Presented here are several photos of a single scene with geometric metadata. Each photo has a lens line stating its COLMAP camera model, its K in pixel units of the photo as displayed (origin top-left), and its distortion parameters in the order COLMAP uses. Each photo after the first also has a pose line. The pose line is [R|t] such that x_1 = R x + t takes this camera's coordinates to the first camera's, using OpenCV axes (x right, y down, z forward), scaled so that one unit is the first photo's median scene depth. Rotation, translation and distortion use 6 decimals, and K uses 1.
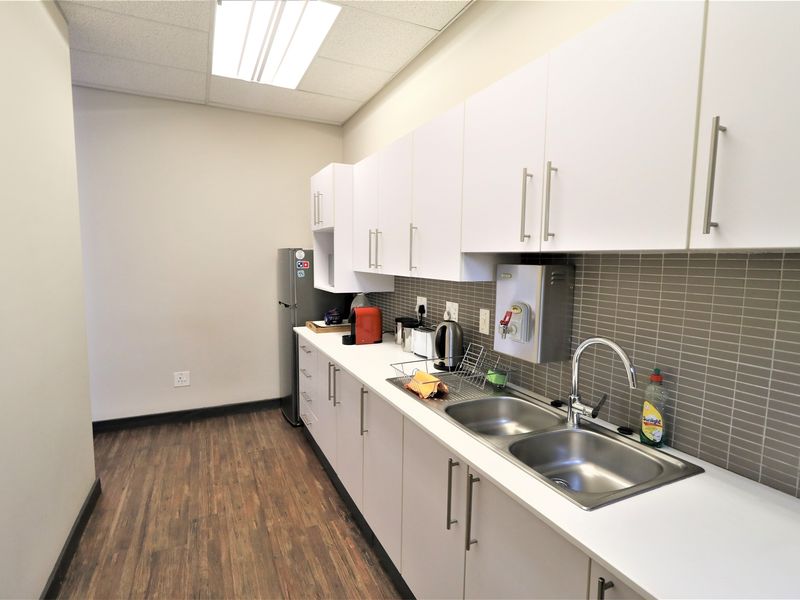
lens RADIAL K [[426.0, 0, 400.0], [0, 426.0, 301.1], [0, 0, 1]] dist [0.007737, 0.000504]
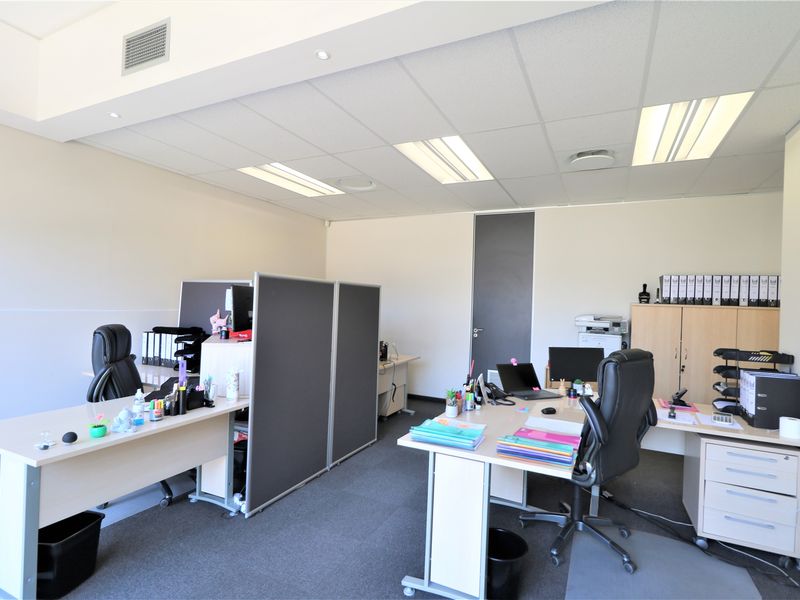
lens RADIAL K [[426.0, 0, 399.7], [0, 426.0, 300.4], [0, 0, 1]] dist [0.007737, 0.000504]
pose [[0.622698, 0.010900, -0.782386, 0.135513], [-0.101054, 0.992649, -0.066599, 0.033401], [0.775909, 0.120534, 0.619223, -0.292543]]
